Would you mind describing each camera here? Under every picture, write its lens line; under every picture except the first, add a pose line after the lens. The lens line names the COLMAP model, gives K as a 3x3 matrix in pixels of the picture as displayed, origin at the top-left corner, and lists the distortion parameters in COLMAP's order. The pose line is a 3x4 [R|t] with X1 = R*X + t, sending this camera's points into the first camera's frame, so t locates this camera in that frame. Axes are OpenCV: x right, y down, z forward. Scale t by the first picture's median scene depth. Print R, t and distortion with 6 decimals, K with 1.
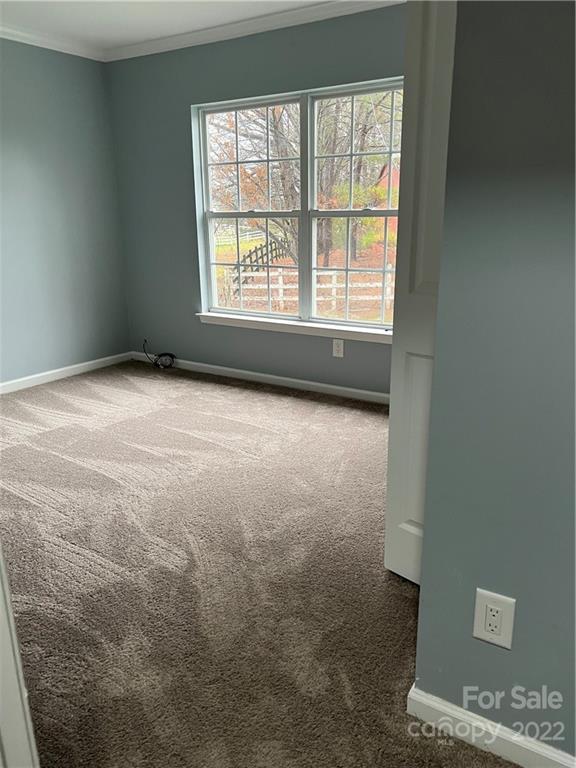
lens RADIAL K [[578.7, 0, 295.2], [0, 578.7, 382.6], [0, 0, 1]] dist [0.058615, -0.071597]
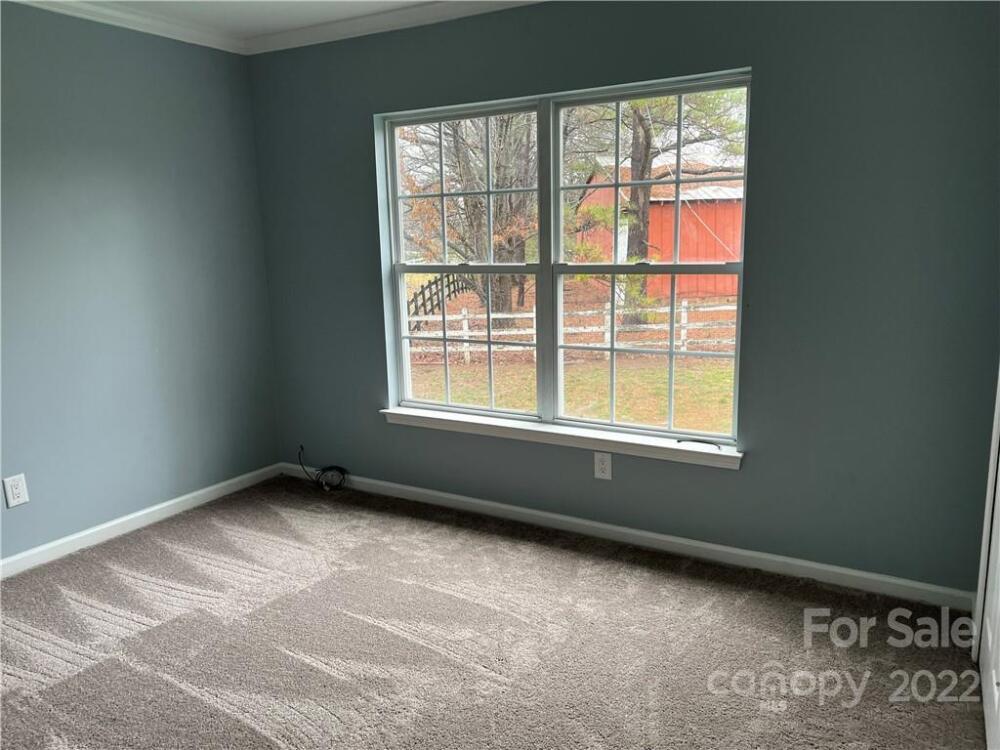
lens RADIAL K [[753.5, 0, 496.0], [0, 753.5, 379.9], [0, 0, 1]] dist [0.058615, -0.071597]
pose [[0.999439, -0.019661, 0.027122, -0.067596], [0.022042, 0.995654, -0.090487, -0.081979], [-0.025225, 0.091034, 0.995528, 0.138010]]
